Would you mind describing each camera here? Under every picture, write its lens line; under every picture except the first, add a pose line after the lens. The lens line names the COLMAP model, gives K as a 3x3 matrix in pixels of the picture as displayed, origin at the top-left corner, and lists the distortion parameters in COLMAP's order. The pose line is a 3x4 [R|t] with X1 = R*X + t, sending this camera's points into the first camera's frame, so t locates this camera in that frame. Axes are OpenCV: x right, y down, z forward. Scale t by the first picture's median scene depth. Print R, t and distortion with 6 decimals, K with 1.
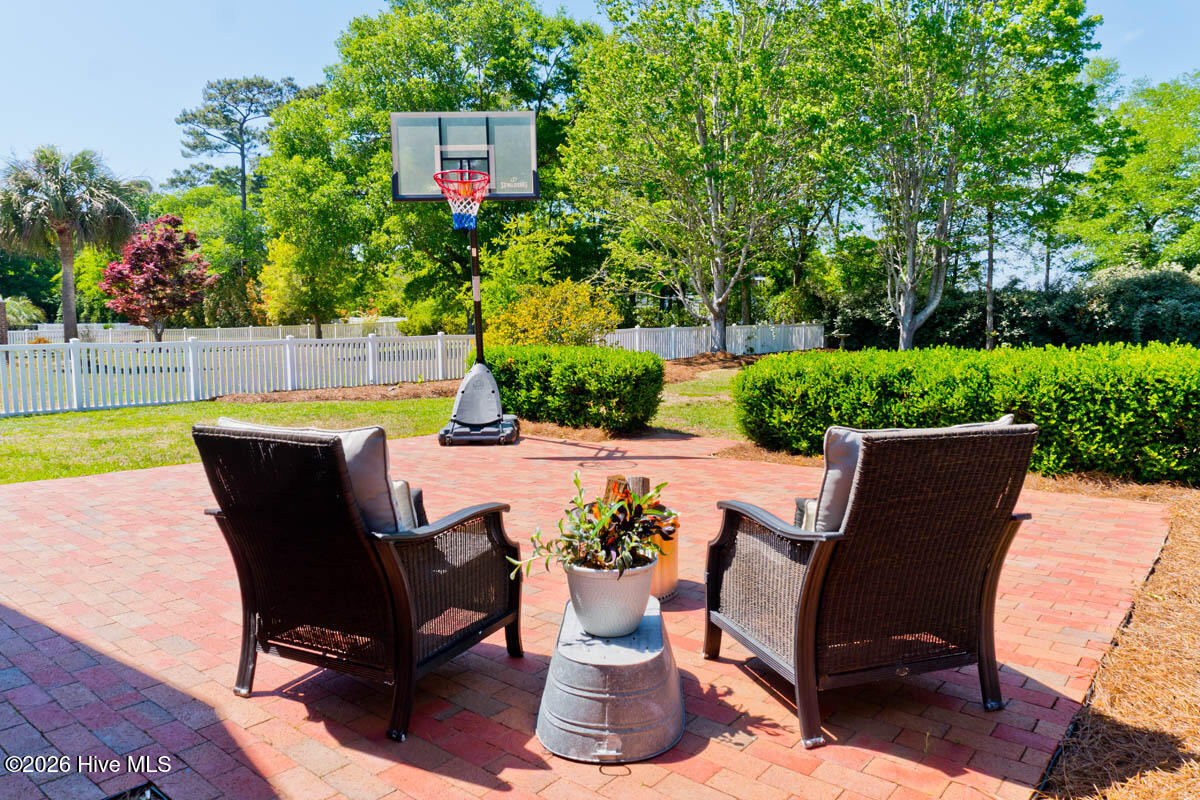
lens RADIAL K [[797.3, 0, 600.9], [0, 797.3, 398.1], [0, 0, 1]] dist [-0.024085, 0.003244]
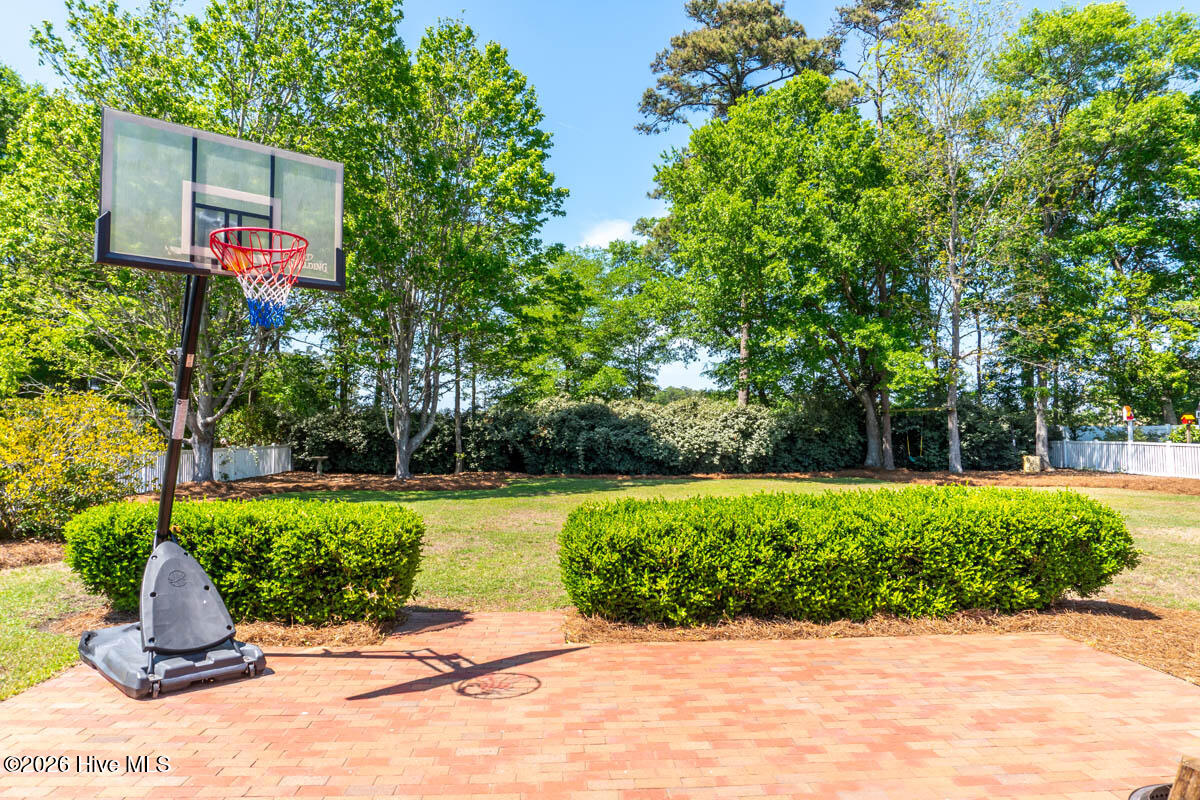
lens RADIAL K [[797.3, 0, 600.4], [0, 797.3, 390.7], [0, 0, 1]] dist [-0.024085, 0.003244]
pose [[0.732262, 0.046750, 0.679416, -0.341852], [0.058556, 0.989624, -0.131206, -0.061185], [-0.678501, 0.135861, 0.721927, 0.351633]]
